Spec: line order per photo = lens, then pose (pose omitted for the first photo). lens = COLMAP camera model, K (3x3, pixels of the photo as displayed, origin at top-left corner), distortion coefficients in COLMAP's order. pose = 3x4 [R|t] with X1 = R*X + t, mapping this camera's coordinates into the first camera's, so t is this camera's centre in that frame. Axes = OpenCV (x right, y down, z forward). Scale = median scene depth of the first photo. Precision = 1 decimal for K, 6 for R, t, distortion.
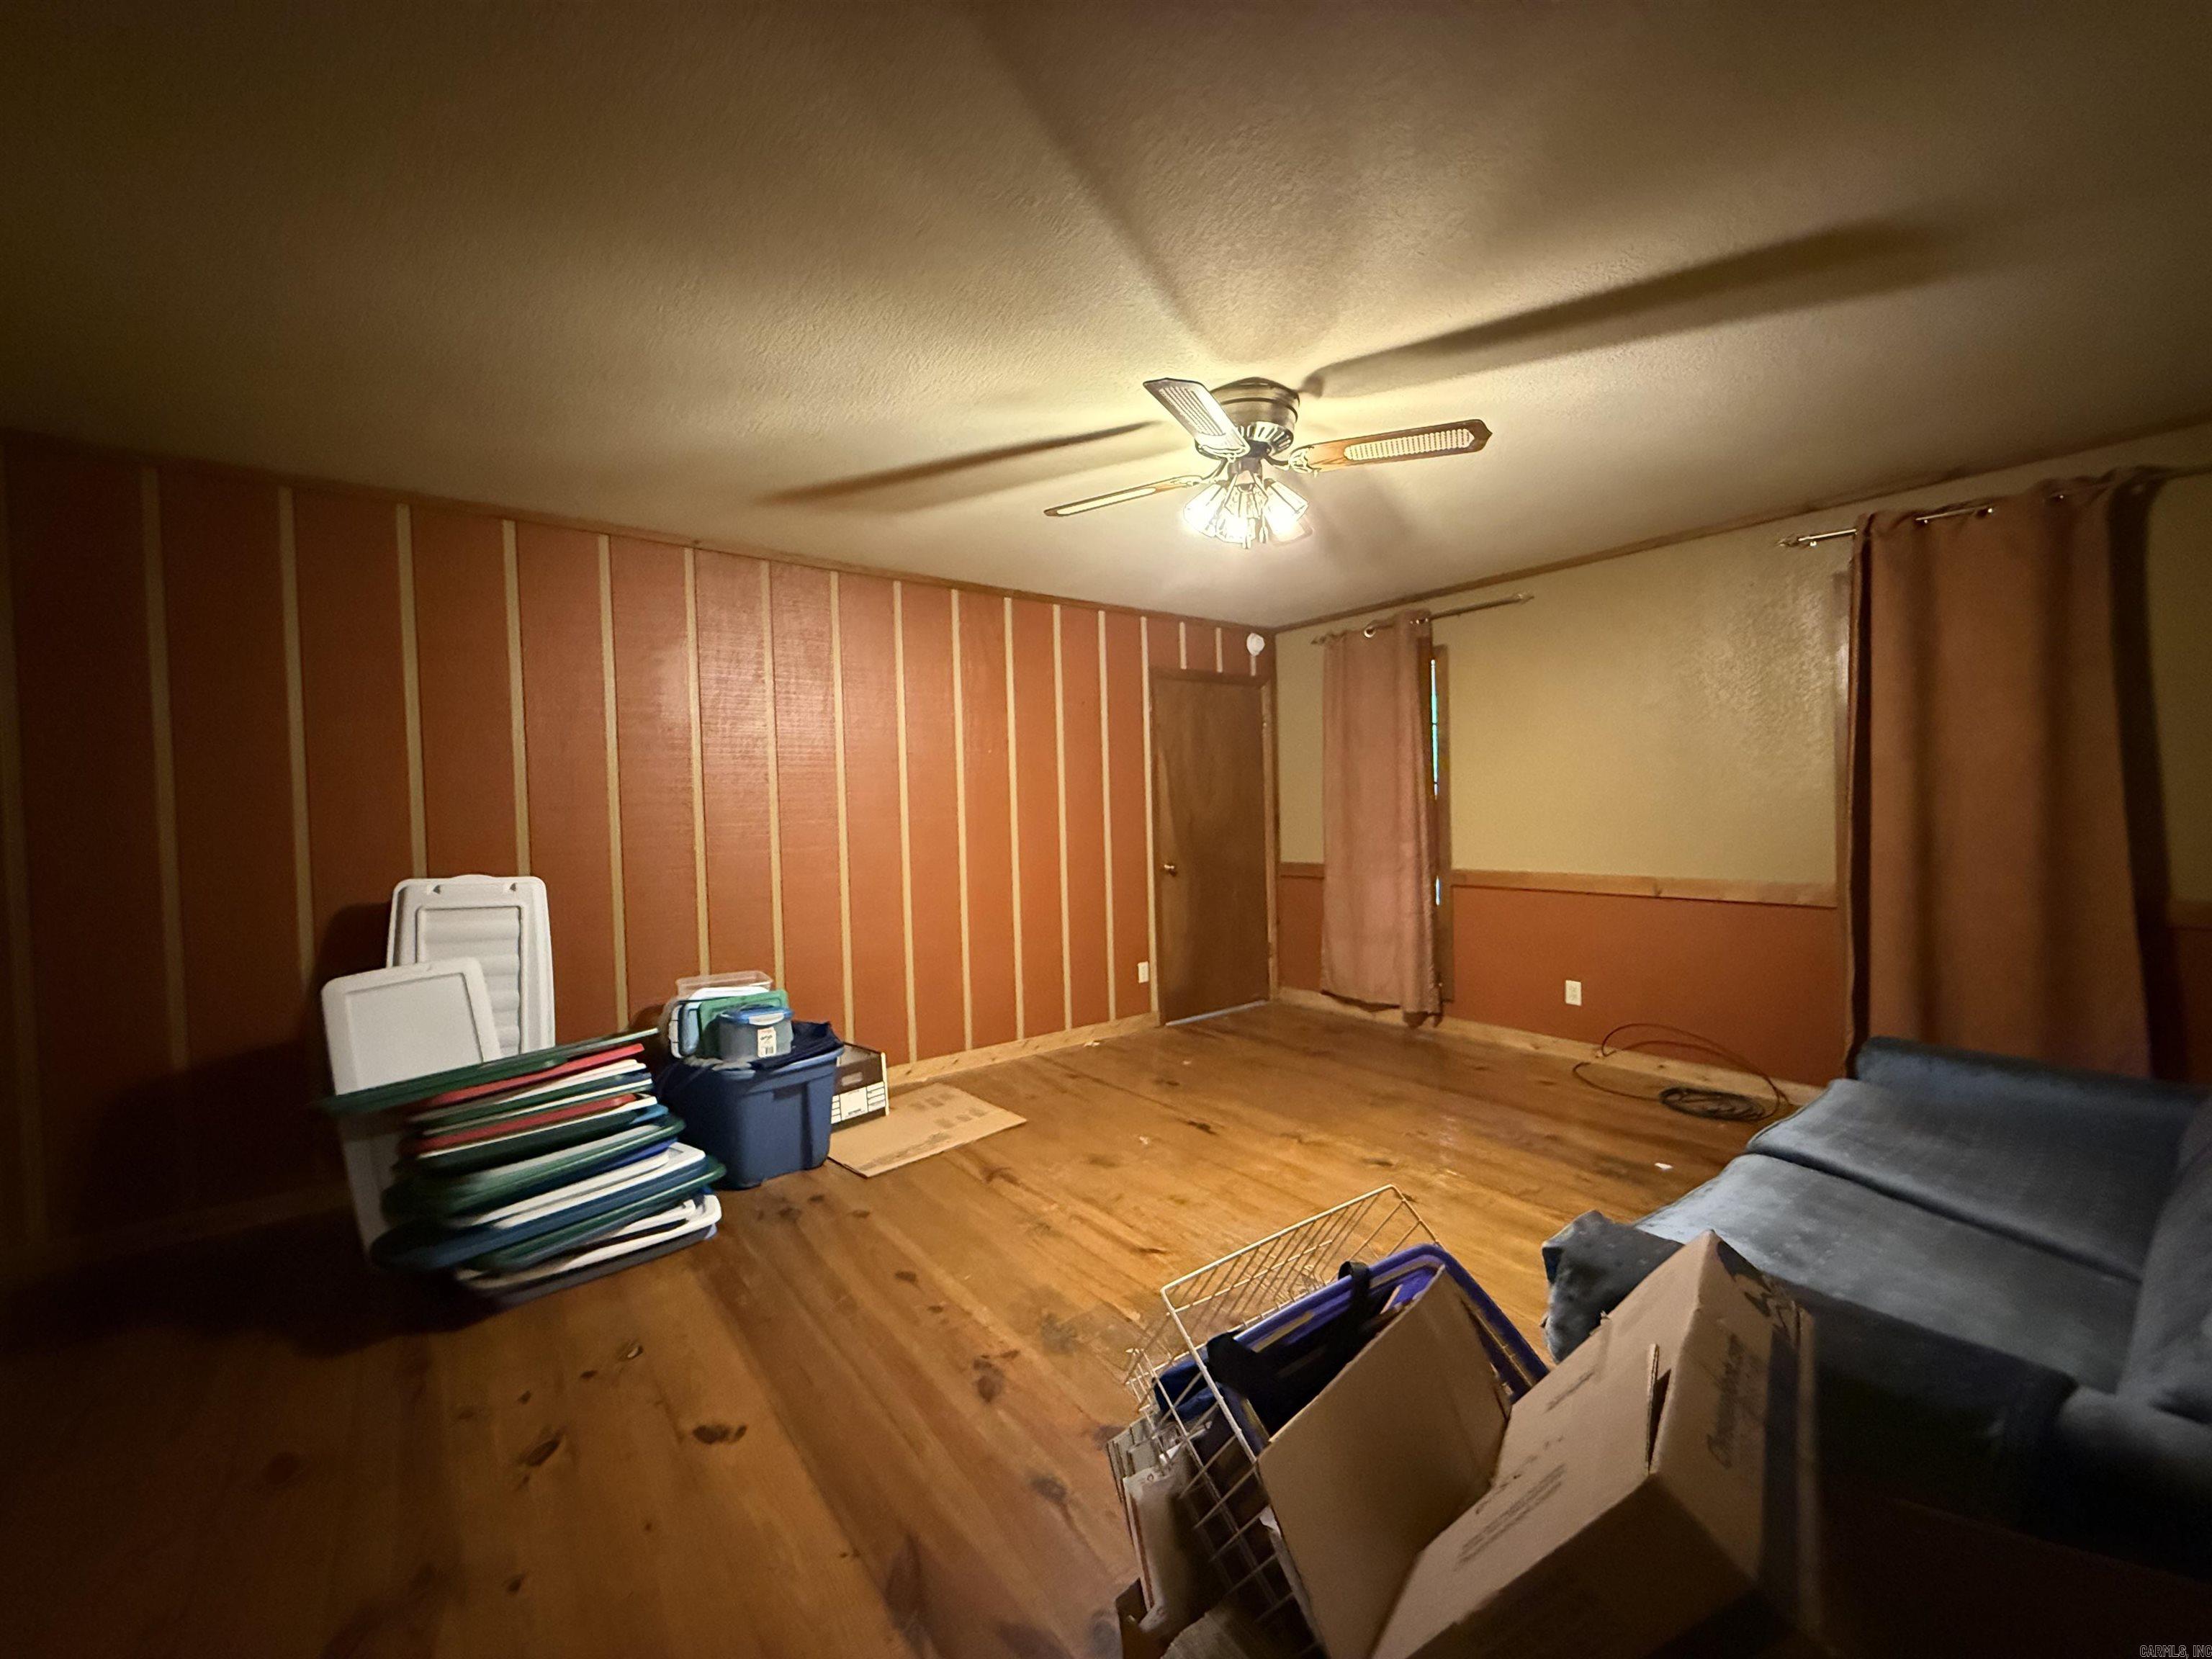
lens RADIAL K [[885.5, 0, 1106.0], [0, 885.5, 829.5], [0, 0, 1]] dist [-0.000891, -0.000217]
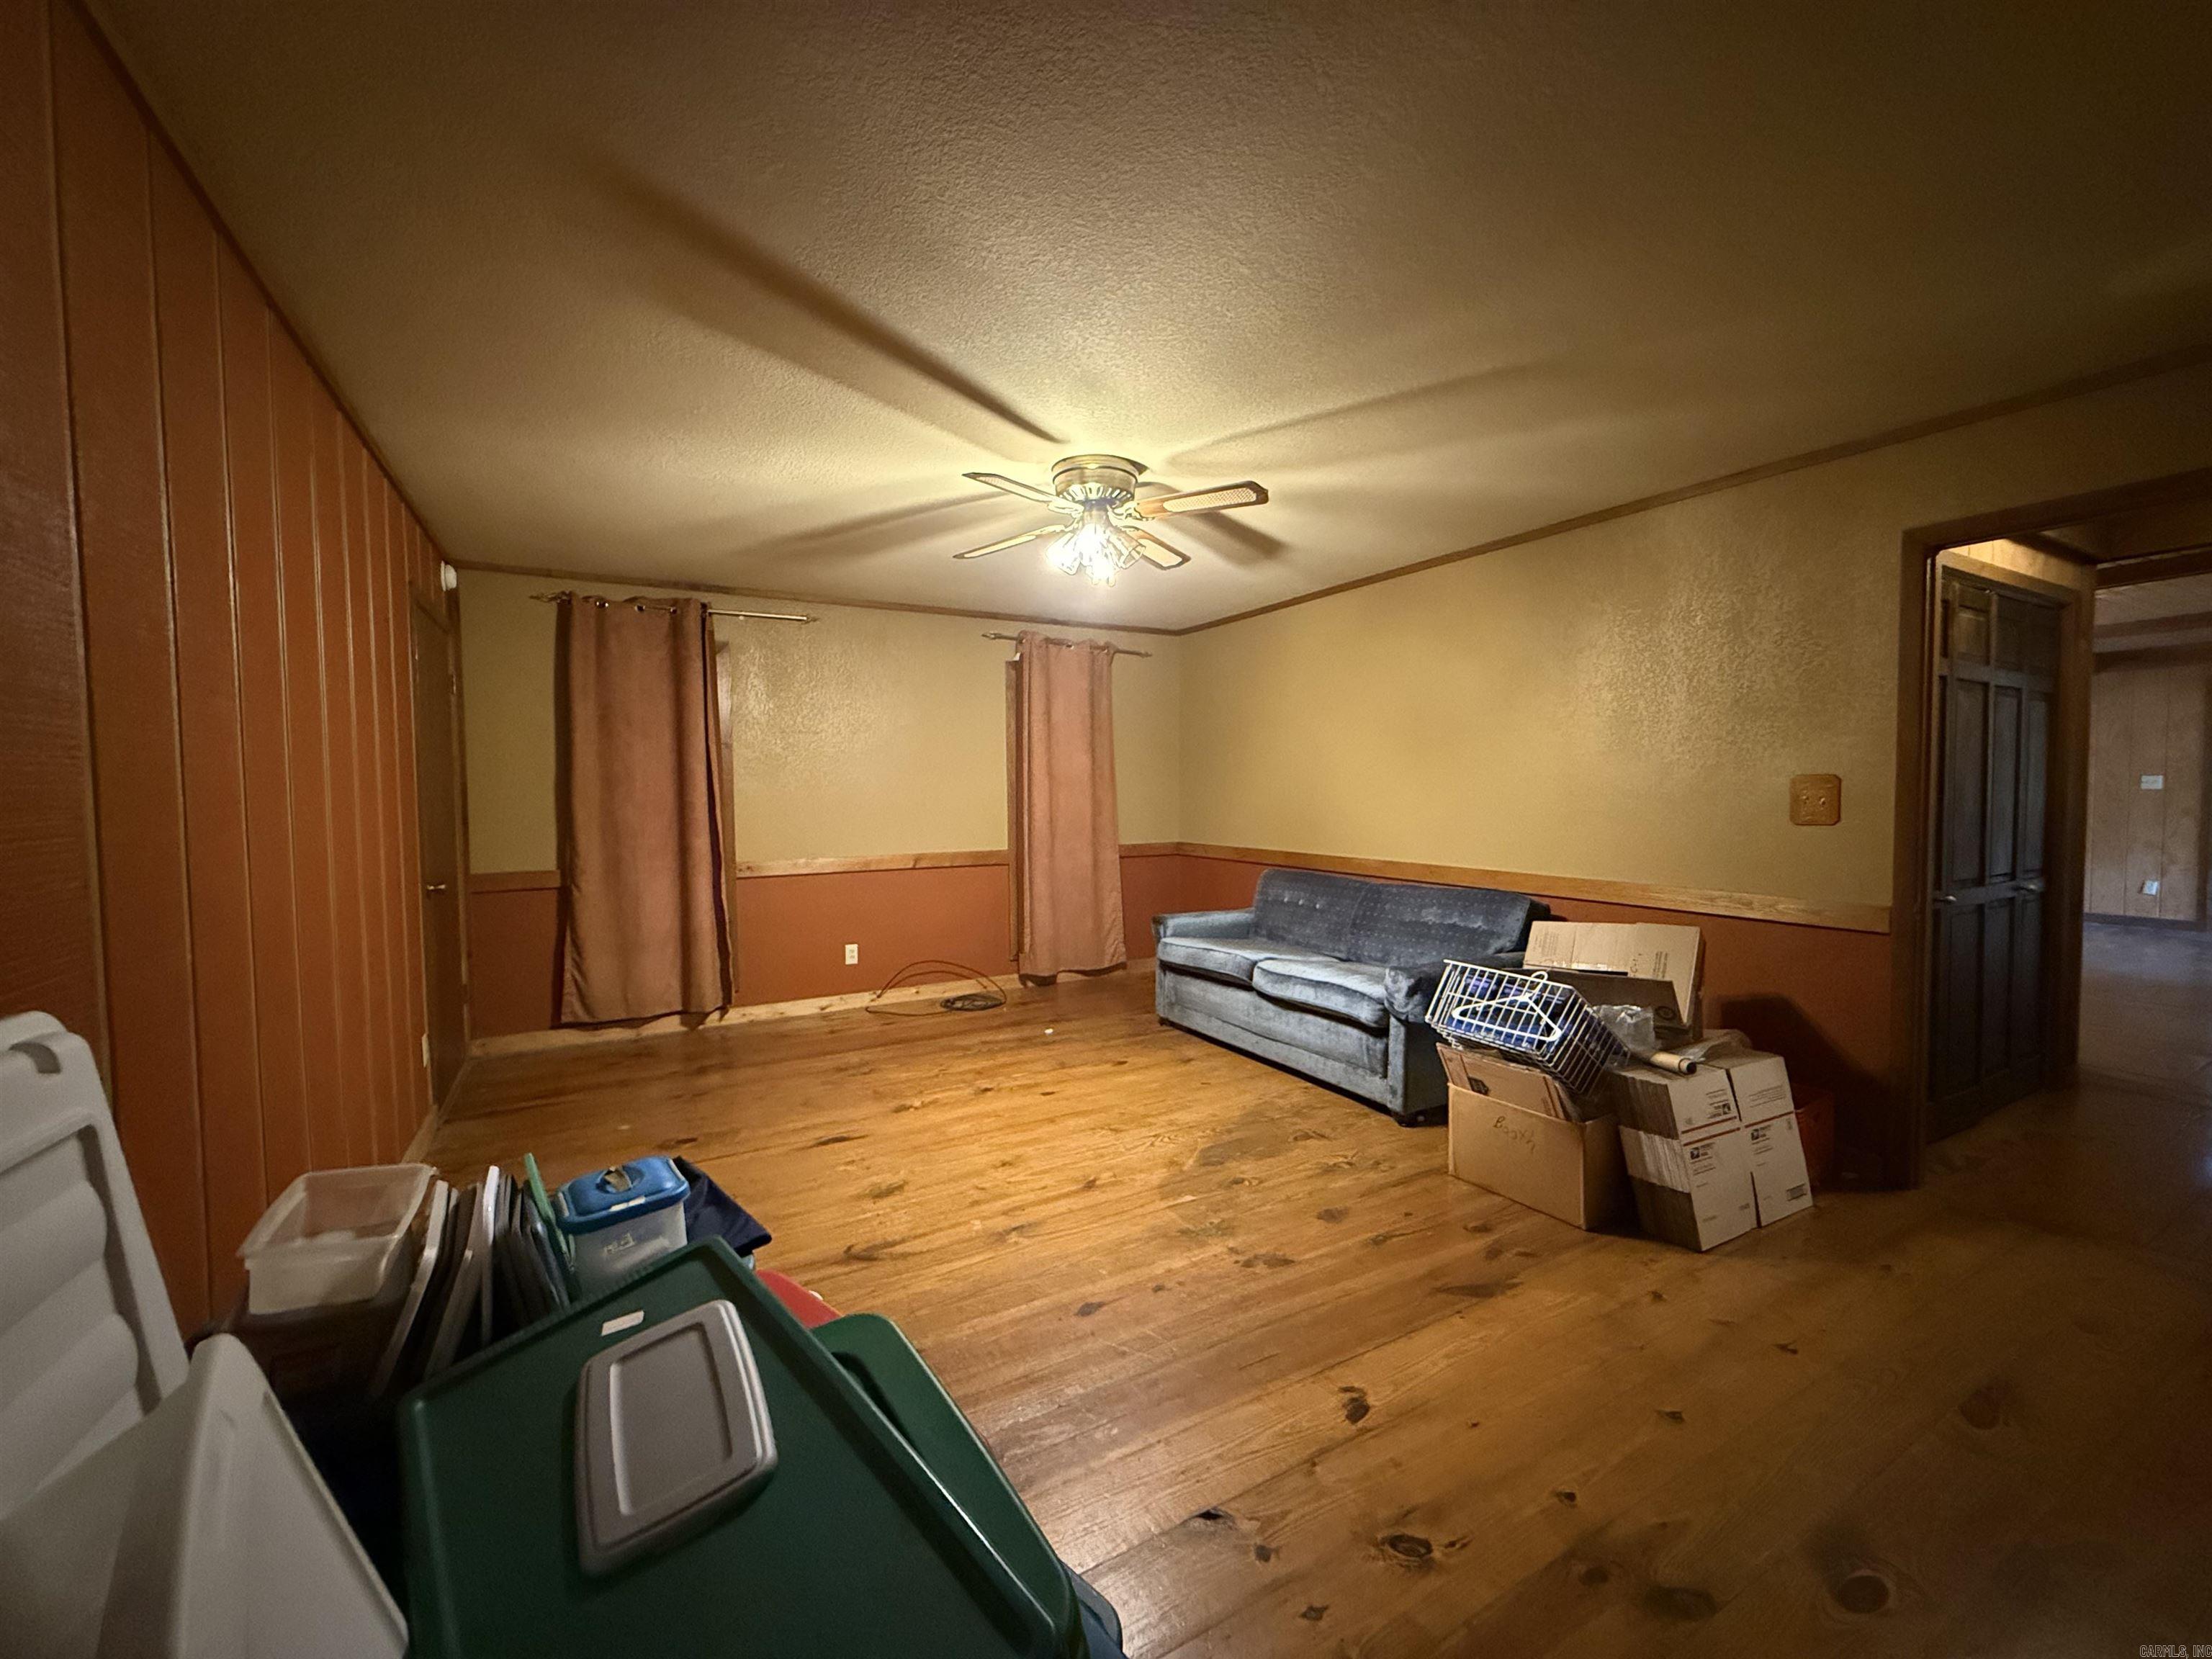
lens RADIAL K [[879.7, 0, 1106.0], [0, 879.7, 829.5], [0, 0, 1]] dist [0.011977, 0.000097]
pose [[0.133754, -0.017304, 0.990863, -0.858076], [0.025915, 0.999567, 0.013958, 0.006436], [-0.990676, 0.023811, 0.134145, 0.664636]]
